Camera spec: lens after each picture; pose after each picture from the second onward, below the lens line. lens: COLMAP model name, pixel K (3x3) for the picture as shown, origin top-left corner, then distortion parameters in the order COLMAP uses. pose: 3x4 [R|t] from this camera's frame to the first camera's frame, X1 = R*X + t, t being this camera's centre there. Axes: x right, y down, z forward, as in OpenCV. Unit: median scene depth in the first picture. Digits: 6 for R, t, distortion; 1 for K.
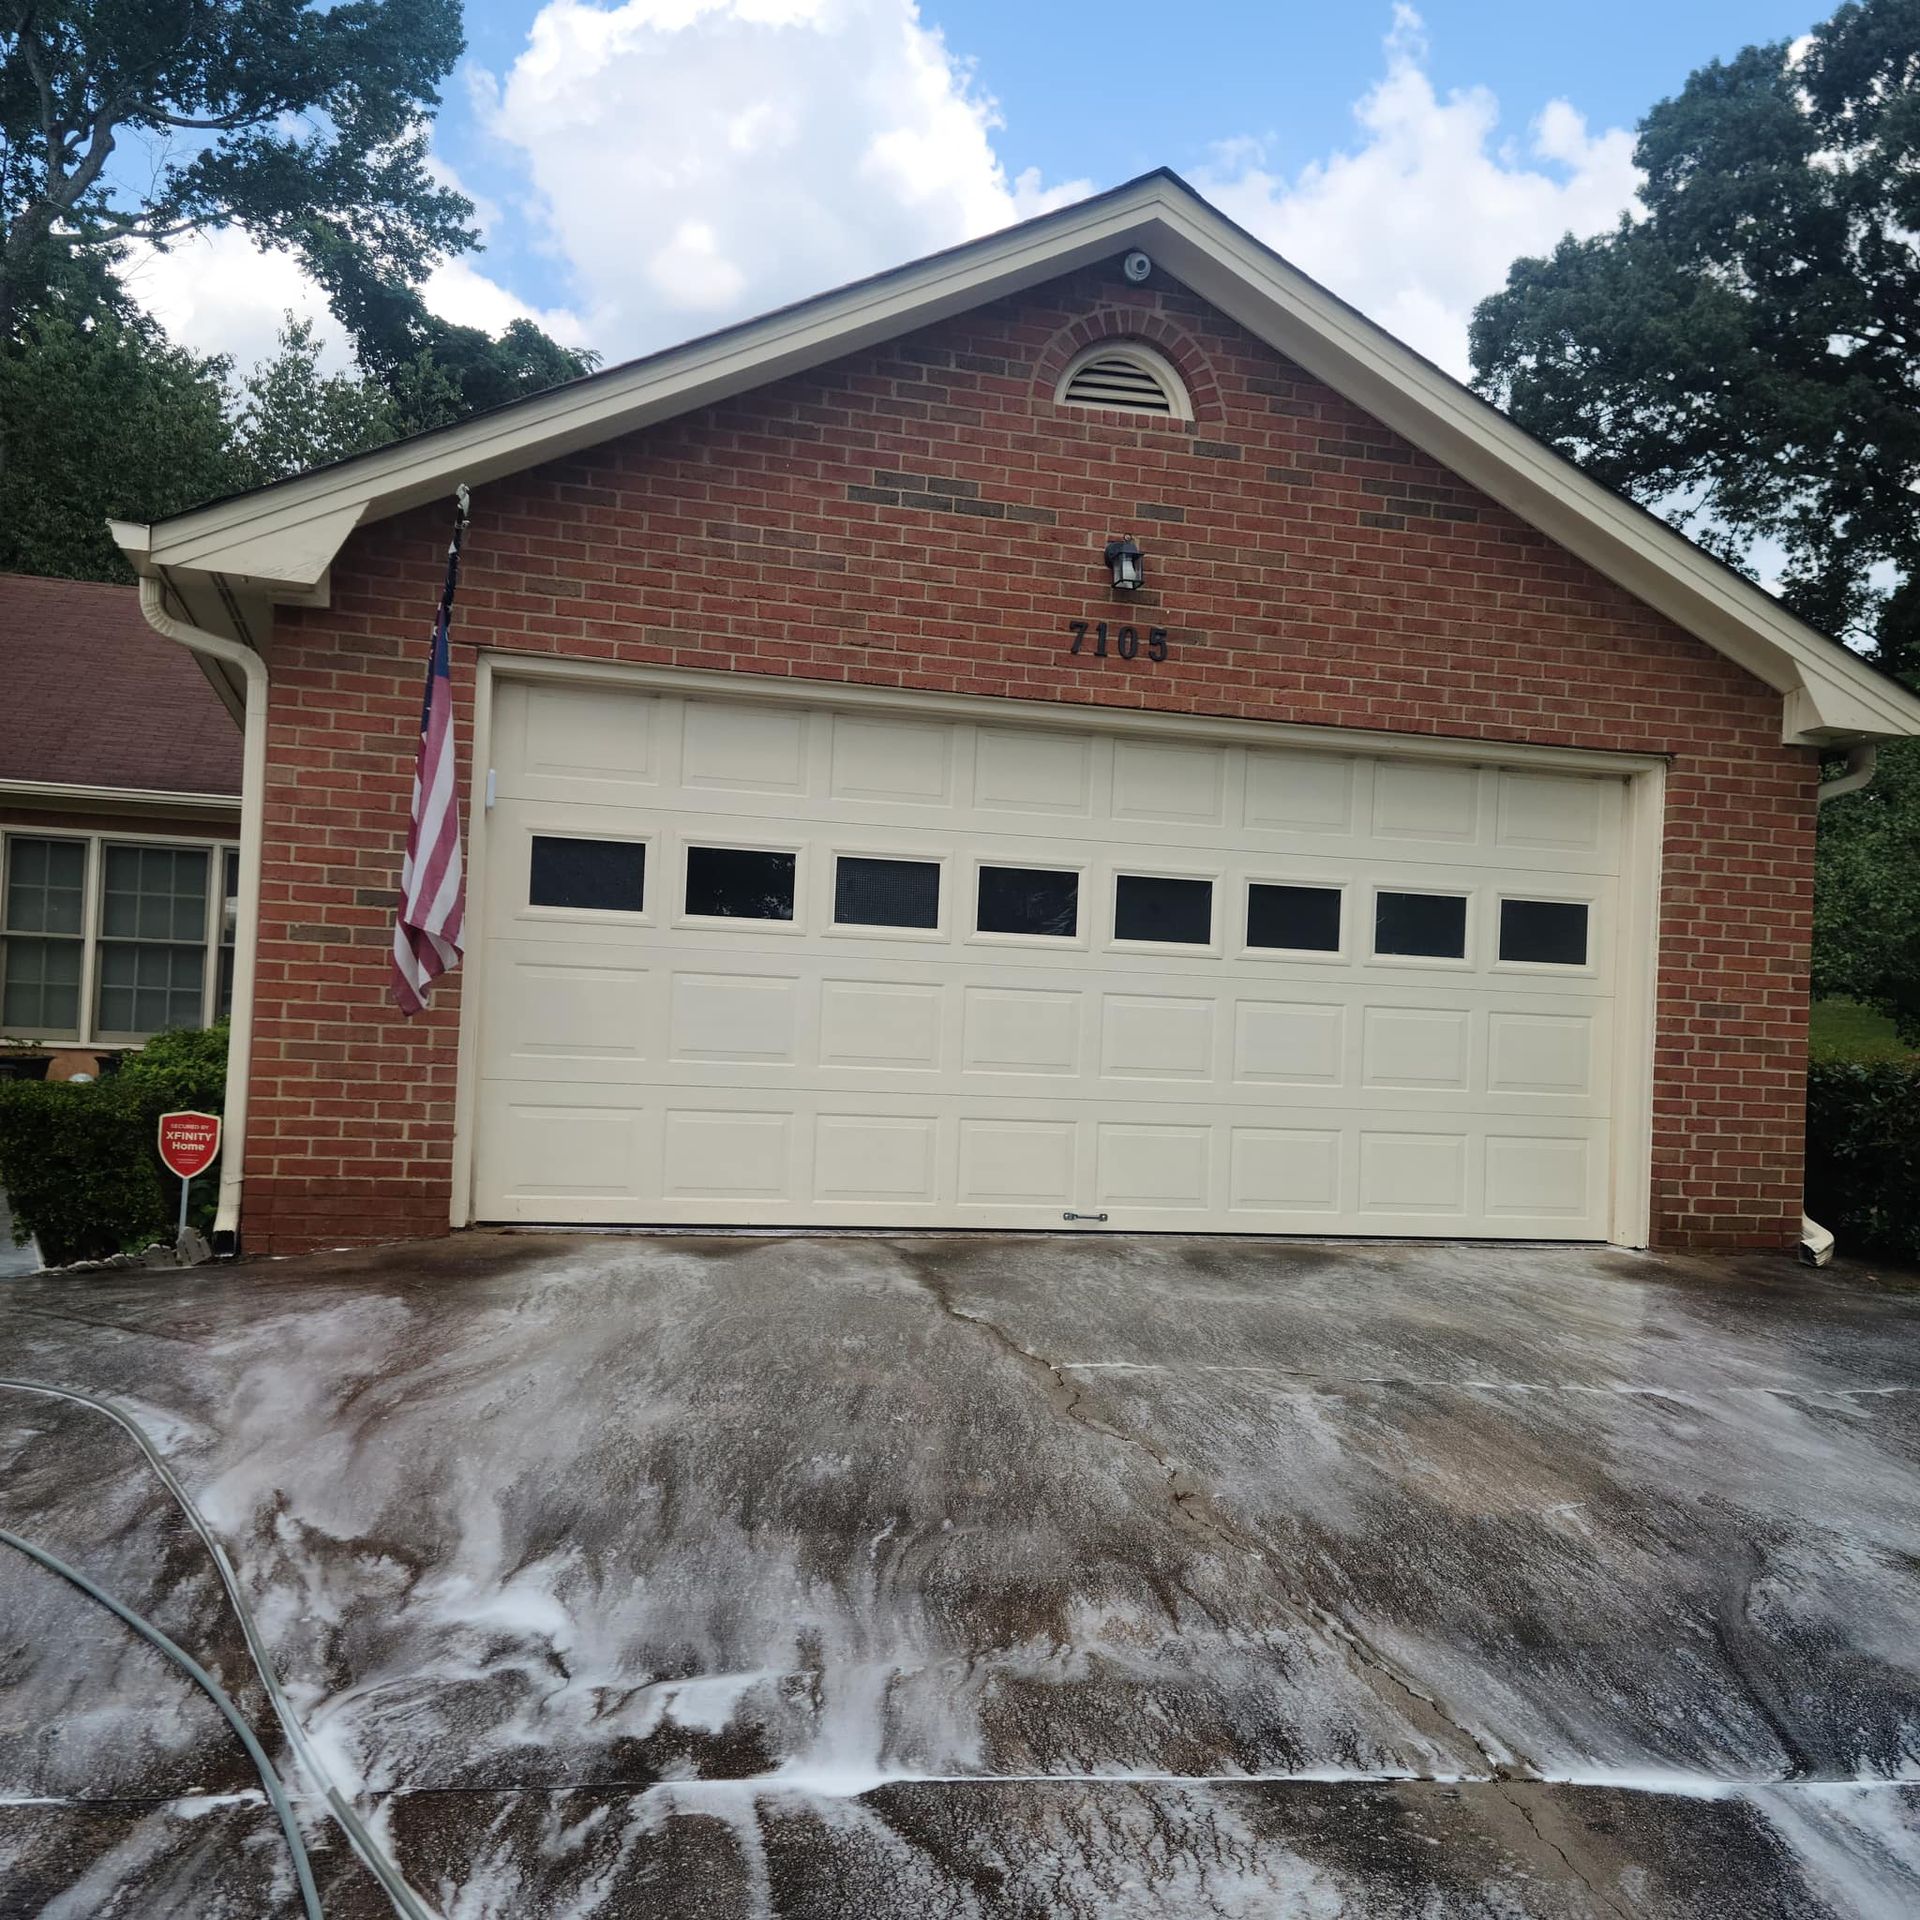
lens RADIAL K [[2277.6, 0, 960.0], [0, 2277.6, 960.0], [0, 0, 1]] dist [0.233594, -0.669032]
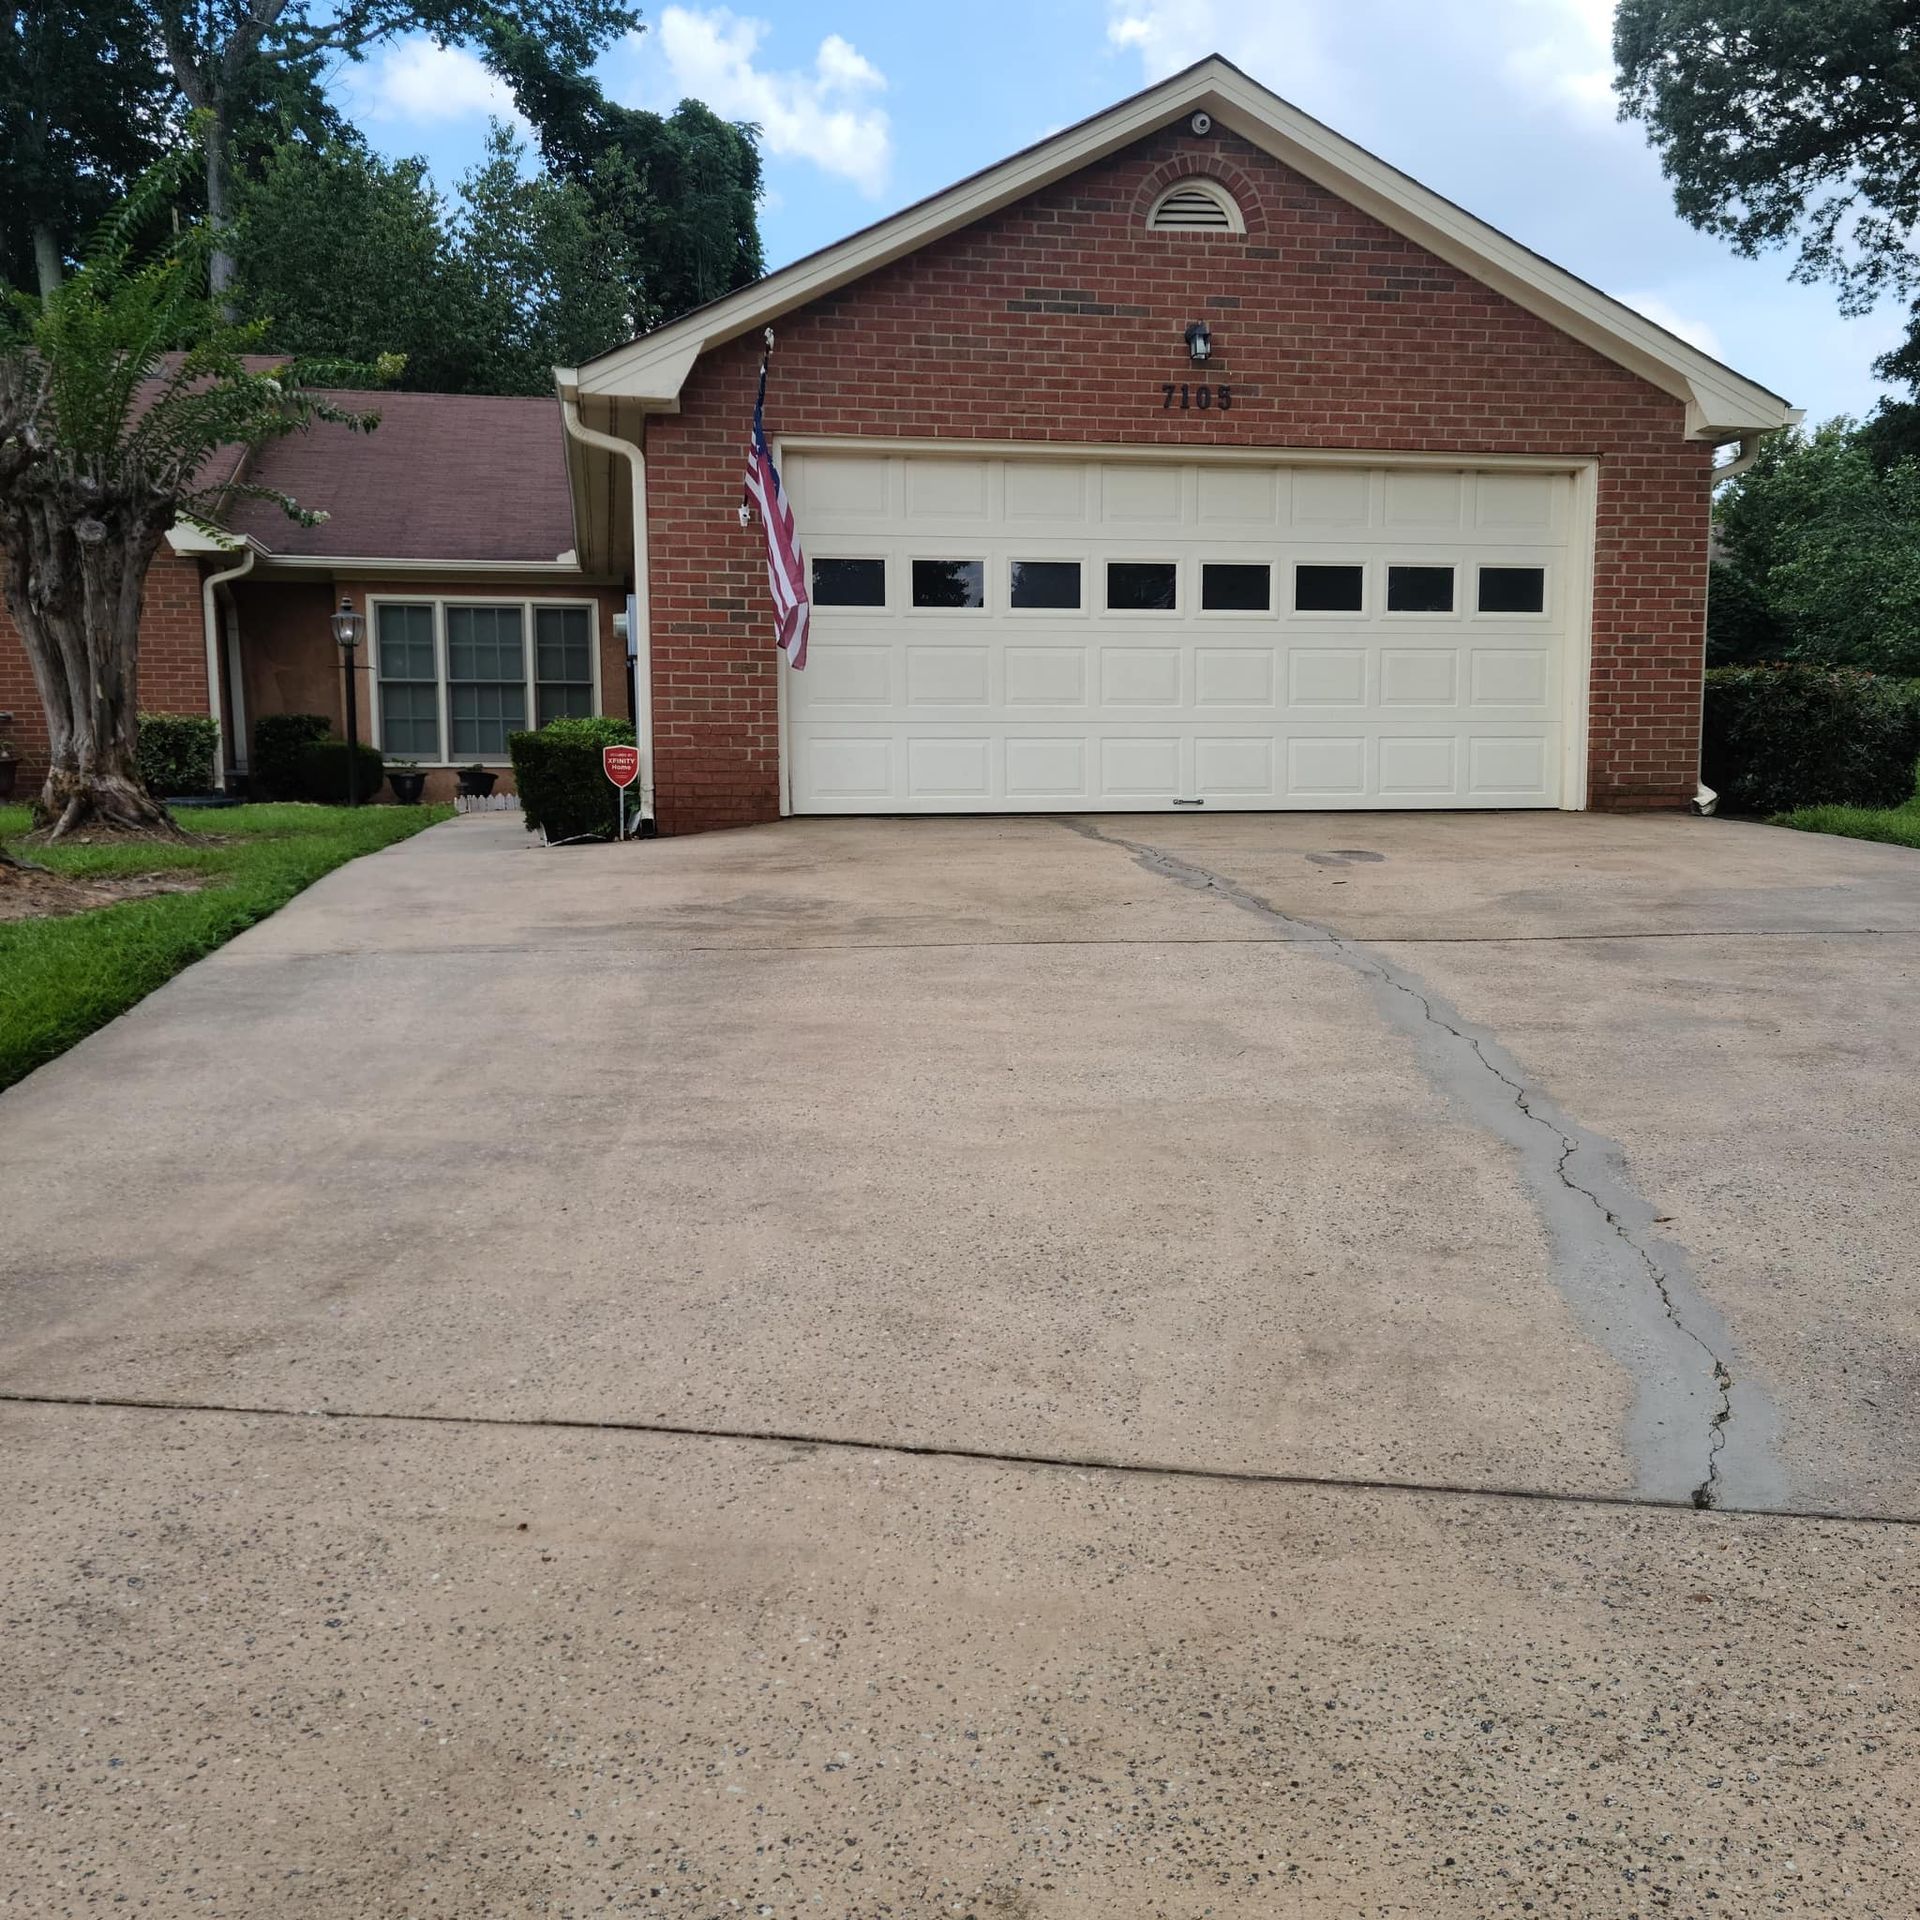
lens RADIAL K [[2408.5, 0, 964.1], [0, 2408.5, 1159.7], [0, 0, 1]] dist [0.099931, -0.152866]
pose [[0.995922, -0.040357, -0.080684, 0.025204], [0.053559, 0.984191, 0.168820, 0.064849], [0.072595, -0.172453, 0.982339, -0.572839]]
